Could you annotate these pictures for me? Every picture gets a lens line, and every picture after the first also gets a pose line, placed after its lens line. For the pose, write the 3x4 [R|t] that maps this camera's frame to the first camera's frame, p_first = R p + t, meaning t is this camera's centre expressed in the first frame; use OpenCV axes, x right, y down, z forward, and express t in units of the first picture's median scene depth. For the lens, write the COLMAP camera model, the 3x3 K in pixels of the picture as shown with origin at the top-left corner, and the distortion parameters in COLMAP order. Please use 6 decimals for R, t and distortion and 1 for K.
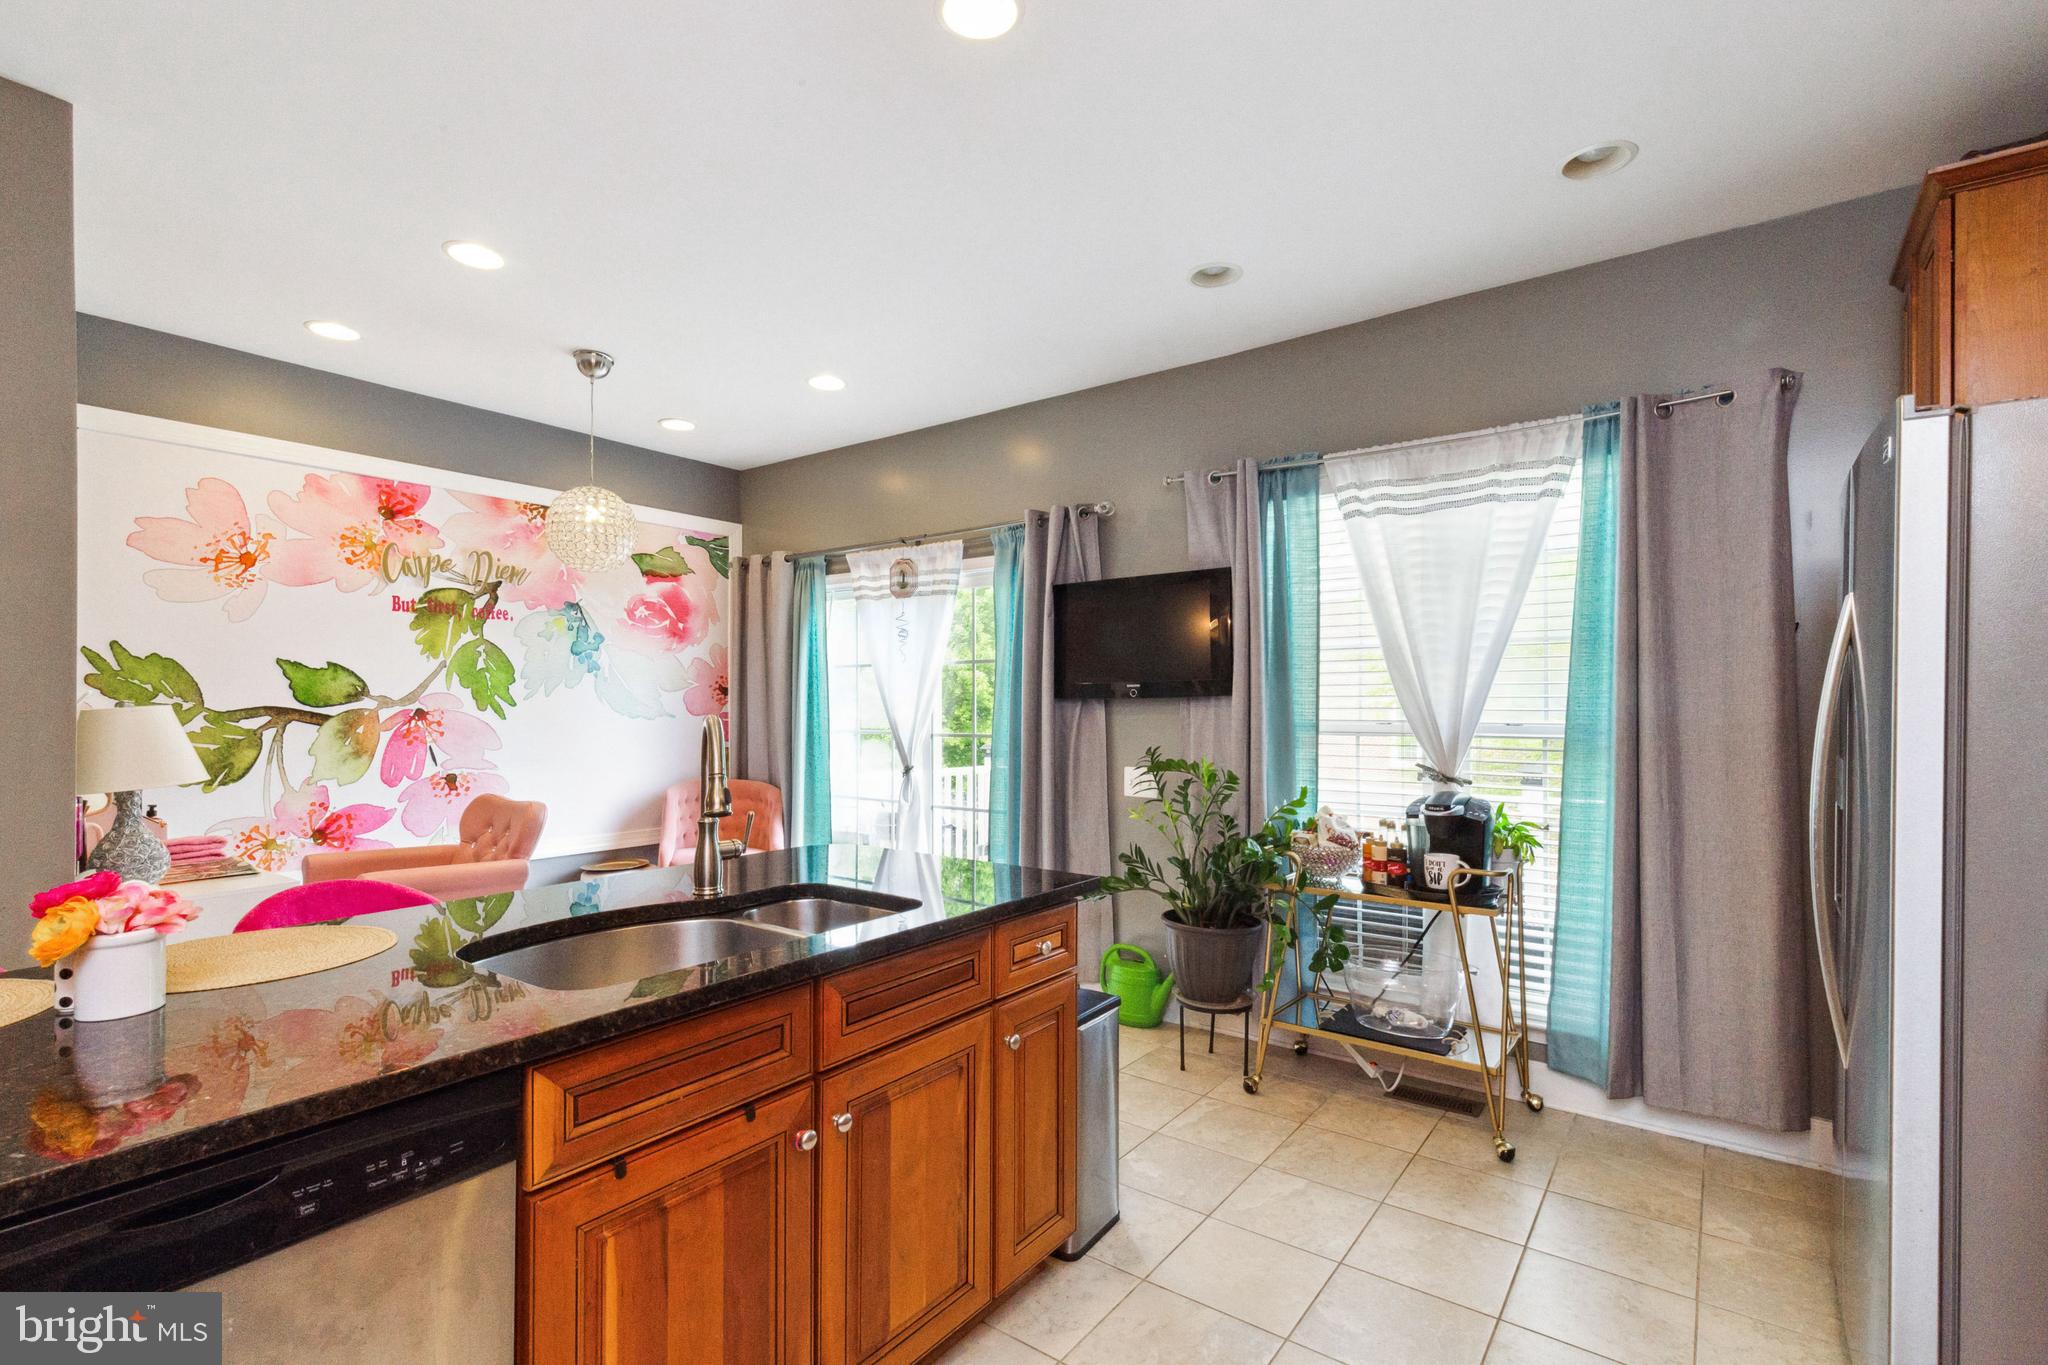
lens RADIAL K [[937.7, 0, 1019.1], [0, 937.7, 698.7], [0, 0, 1]] dist [0.003722, -0.000169]
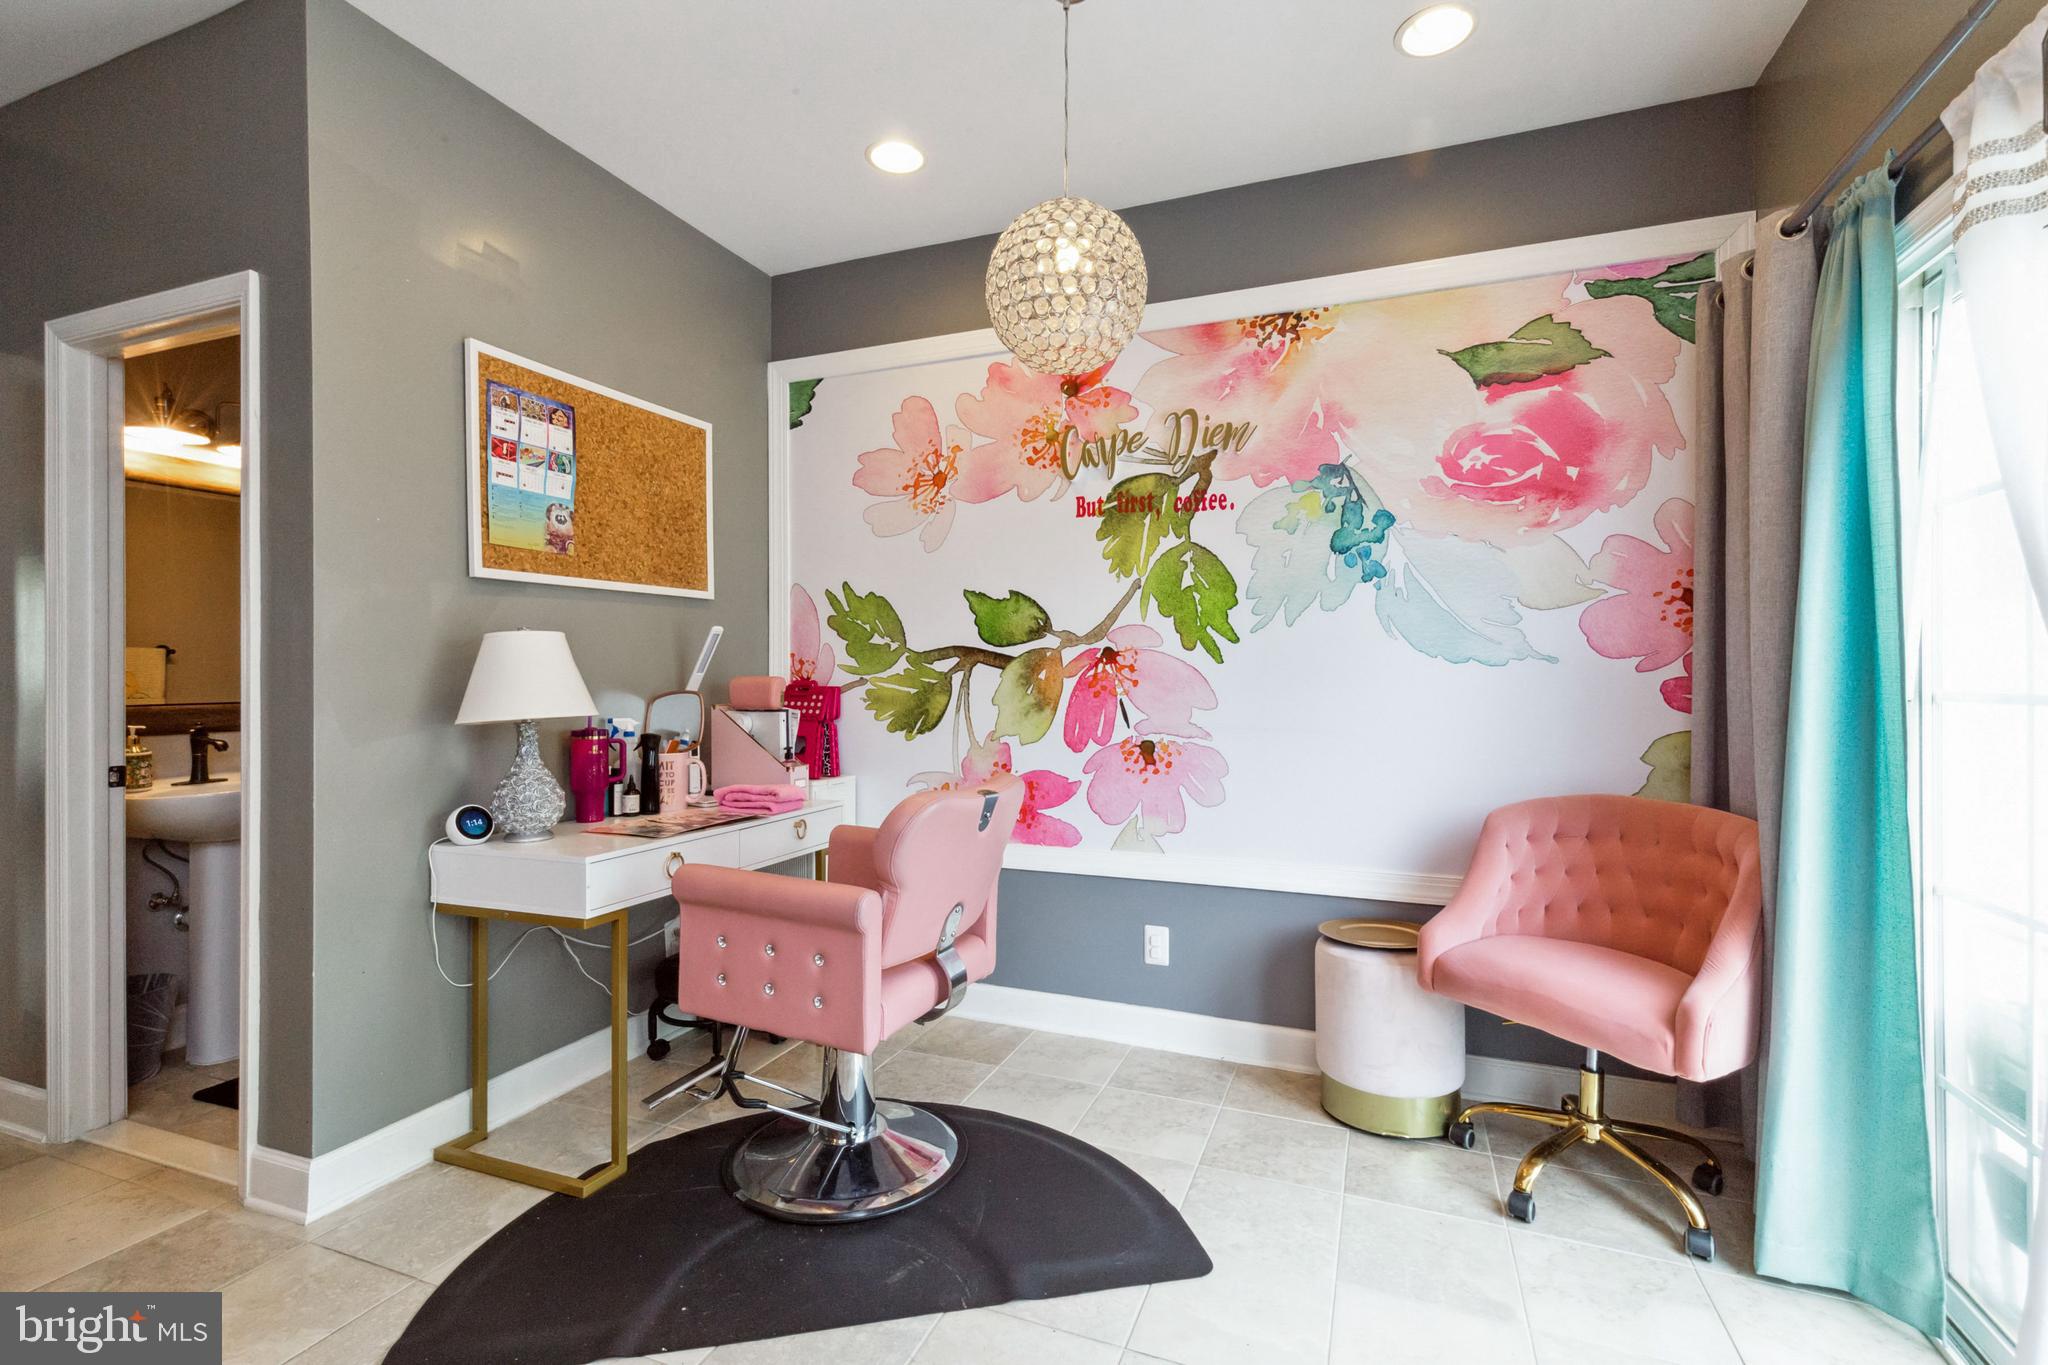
lens RADIAL K [[937.7, 0, 1015.8], [0, 937.7, 681.9], [0, 0, 1]] dist [0.003722, -0.000169]
pose [[0.251871, 0.005382, -0.967746, 0.044984], [0.005121, 0.999963, 0.006894, 0.031836], [0.967747, -0.006693, 0.251835, 0.747968]]
